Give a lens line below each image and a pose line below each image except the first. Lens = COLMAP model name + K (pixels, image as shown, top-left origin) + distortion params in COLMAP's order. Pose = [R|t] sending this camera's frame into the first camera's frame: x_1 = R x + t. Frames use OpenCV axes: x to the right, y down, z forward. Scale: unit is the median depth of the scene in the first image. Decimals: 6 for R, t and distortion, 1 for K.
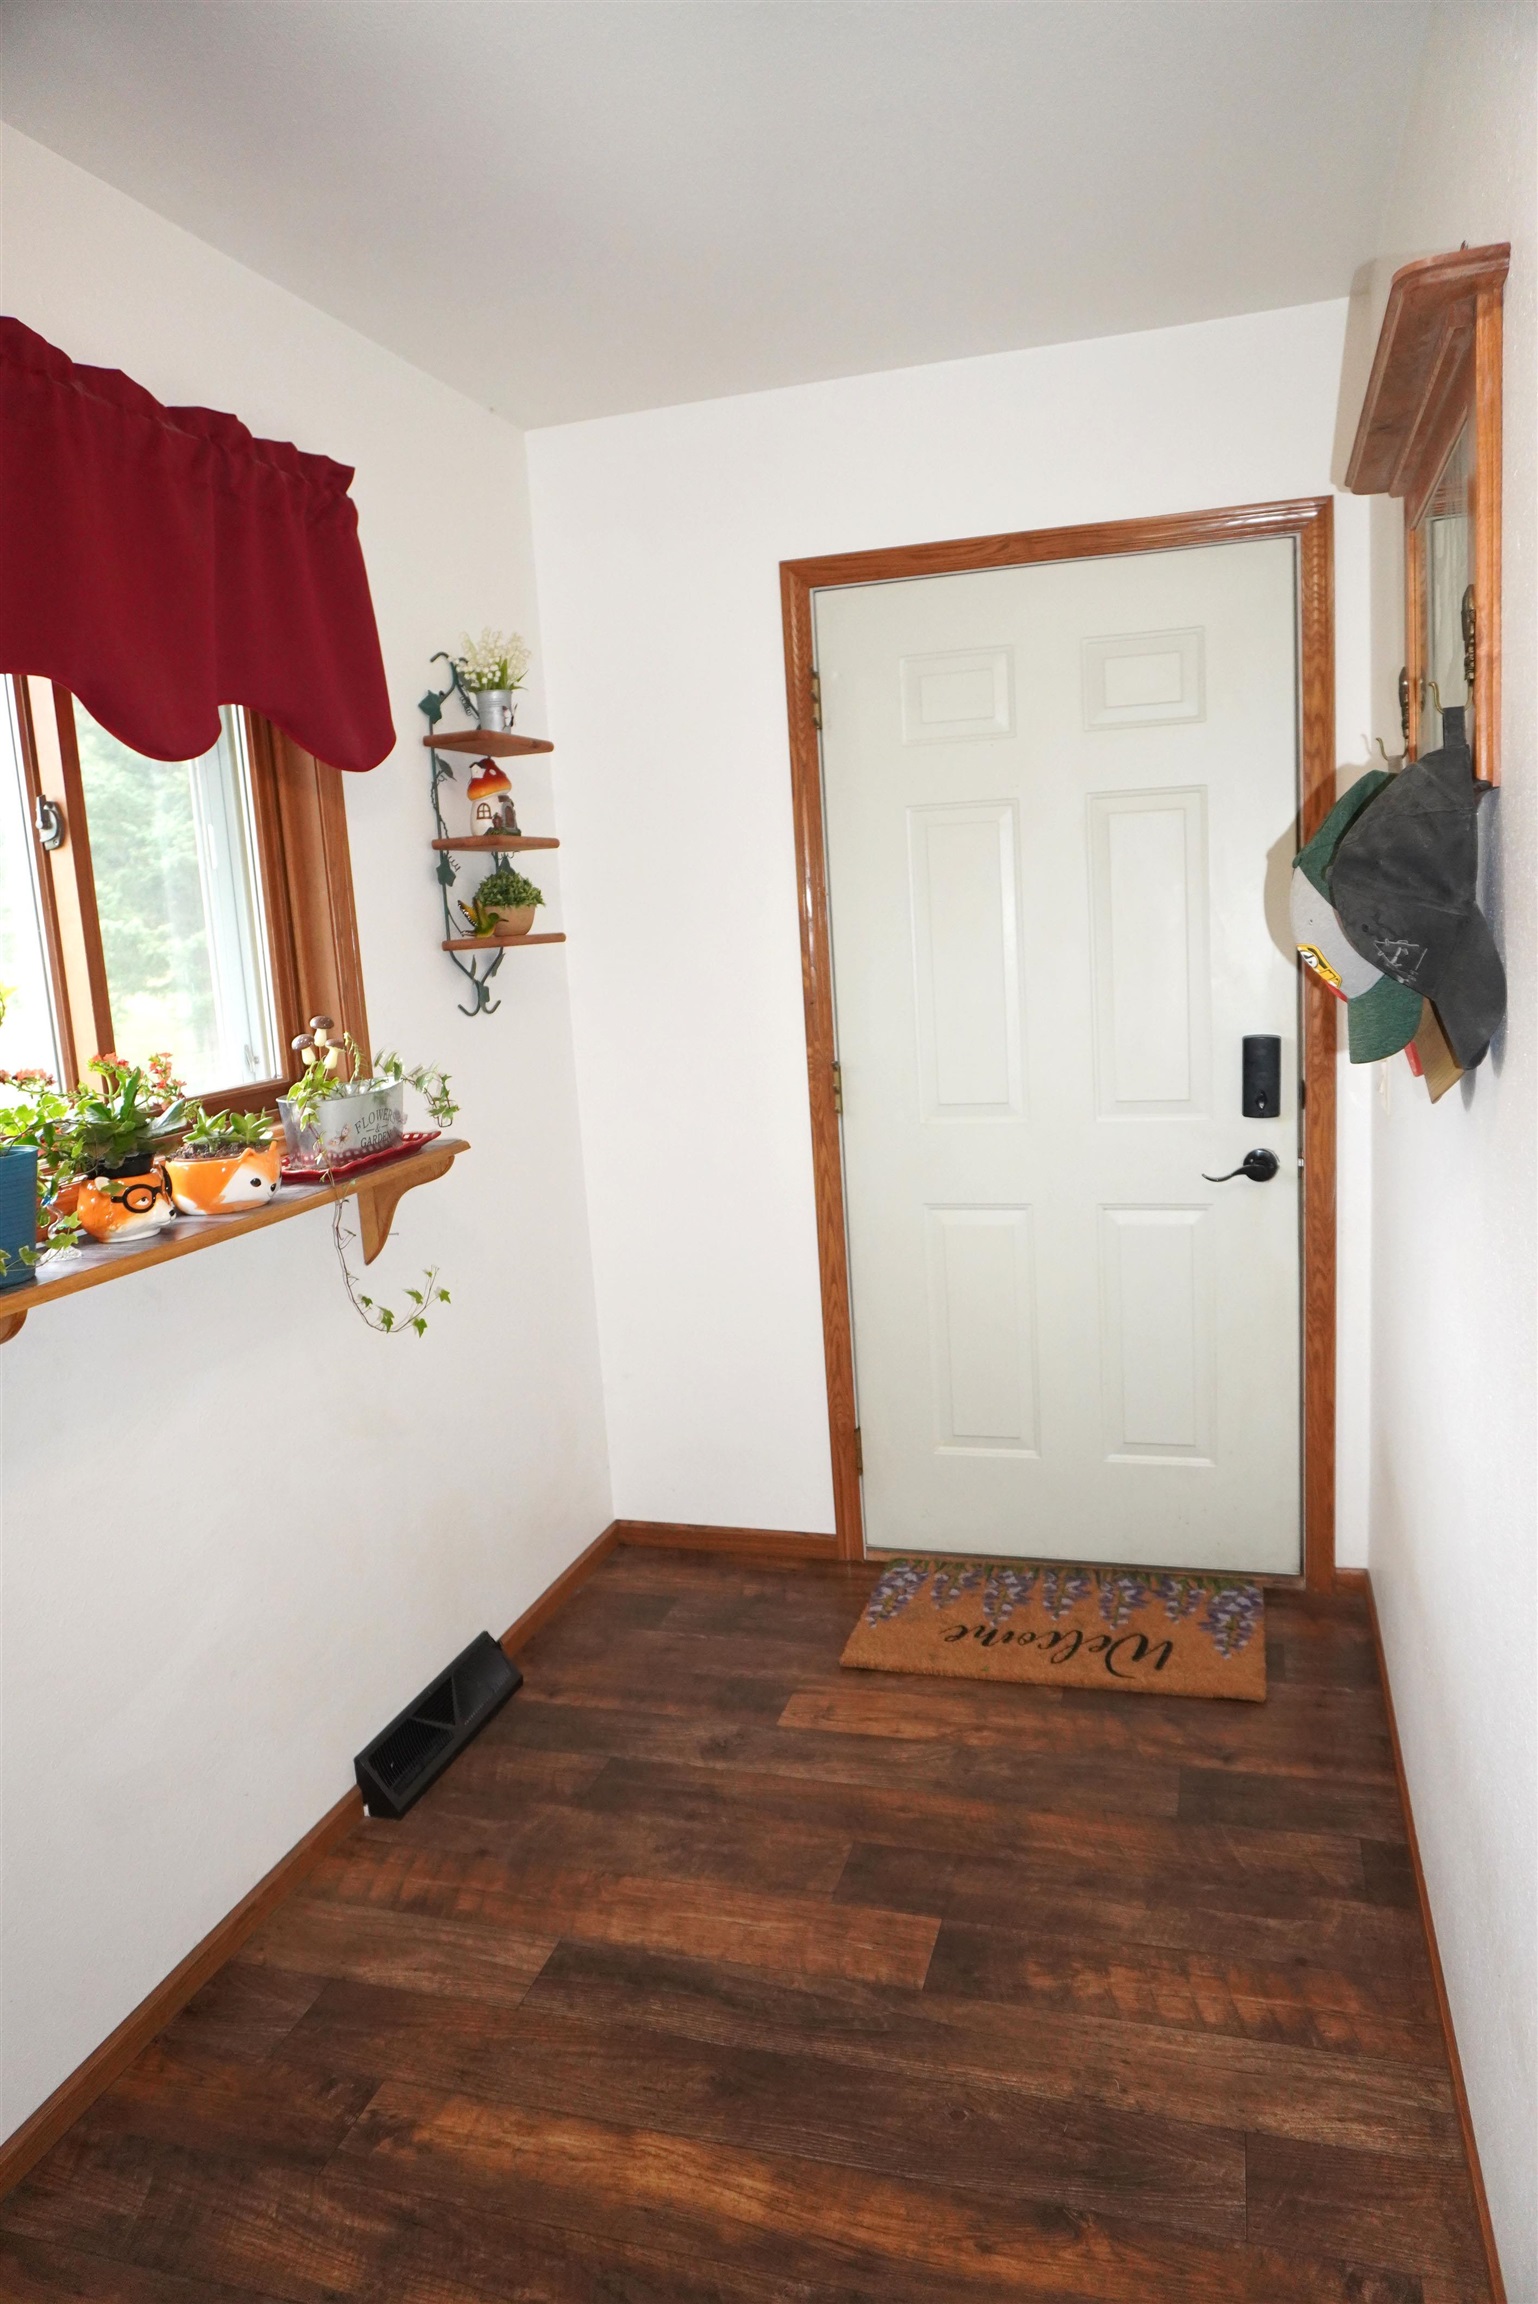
lens RADIAL K [[1544.0, 0, 778.5], [0, 1544.0, 1144.7], [0, 0, 1]] dist [-0.045794, 0.030043]
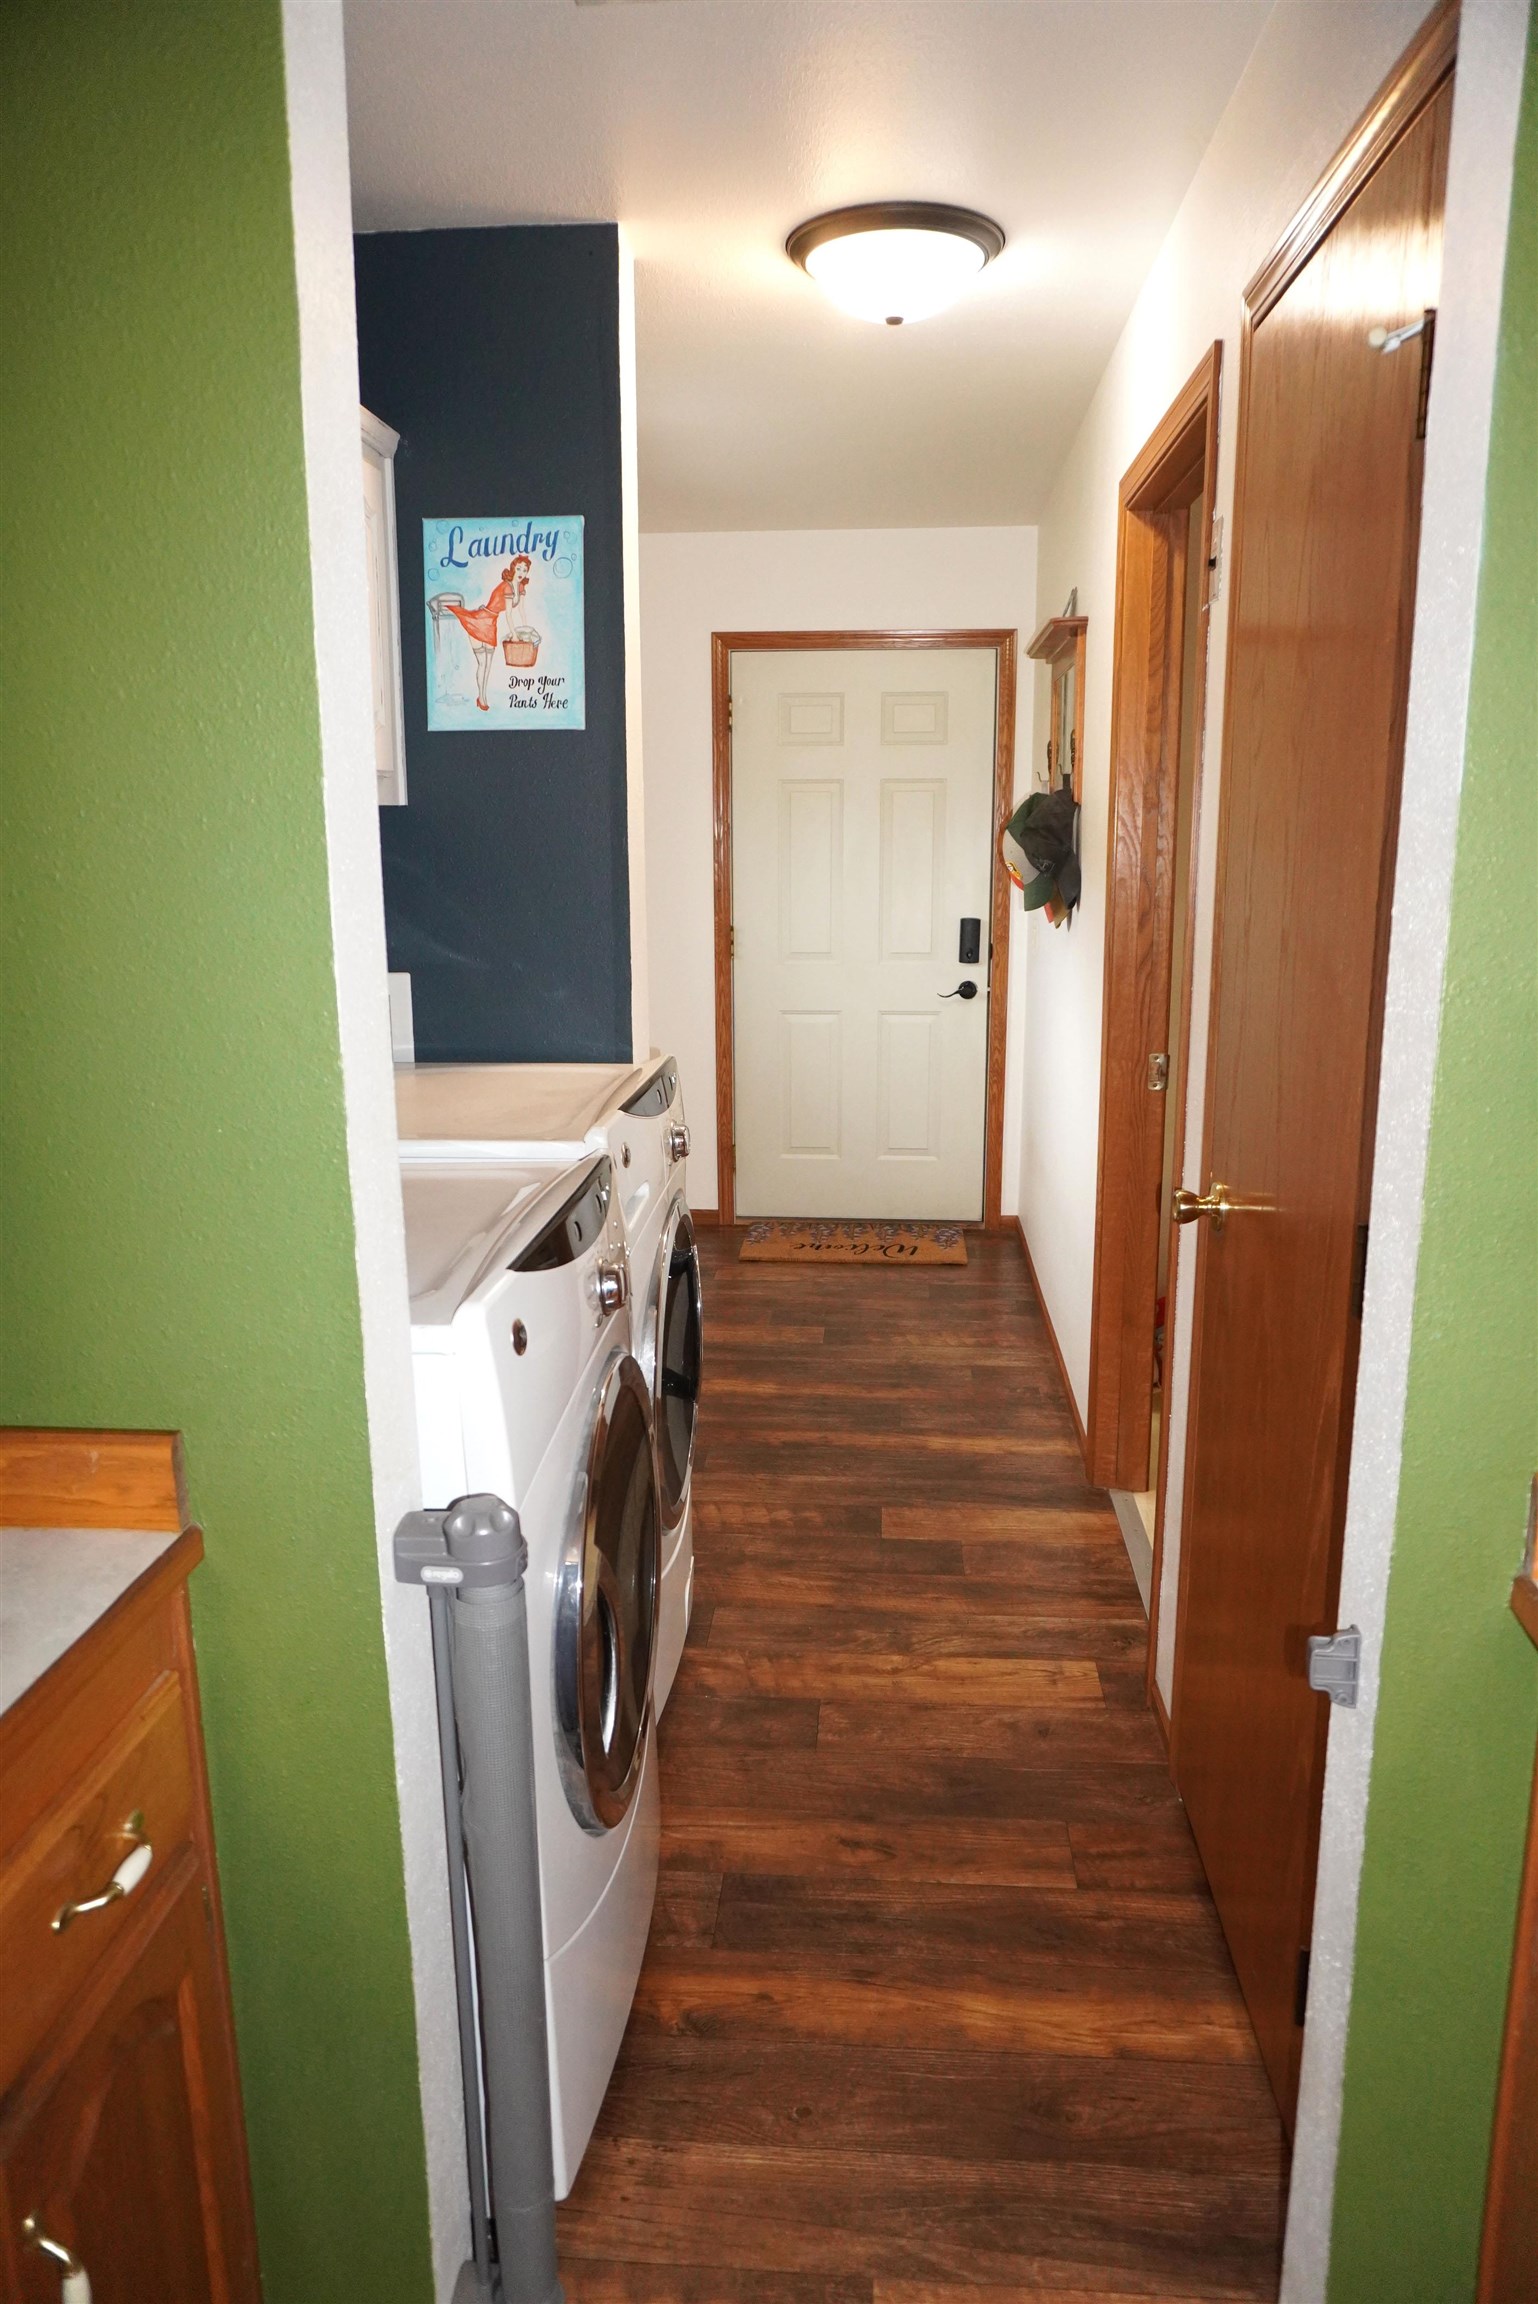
lens RADIAL K [[1544.0, 0, 764.3], [0, 1544.0, 1150.2], [0, 0, 1]] dist [-0.045794, 0.030043]
pose [[0.977539, 0.012045, 0.210411, -0.315447], [-0.021797, 0.998790, 0.044090, 0.132076], [-0.209625, -0.047686, 0.976618, -0.770290]]
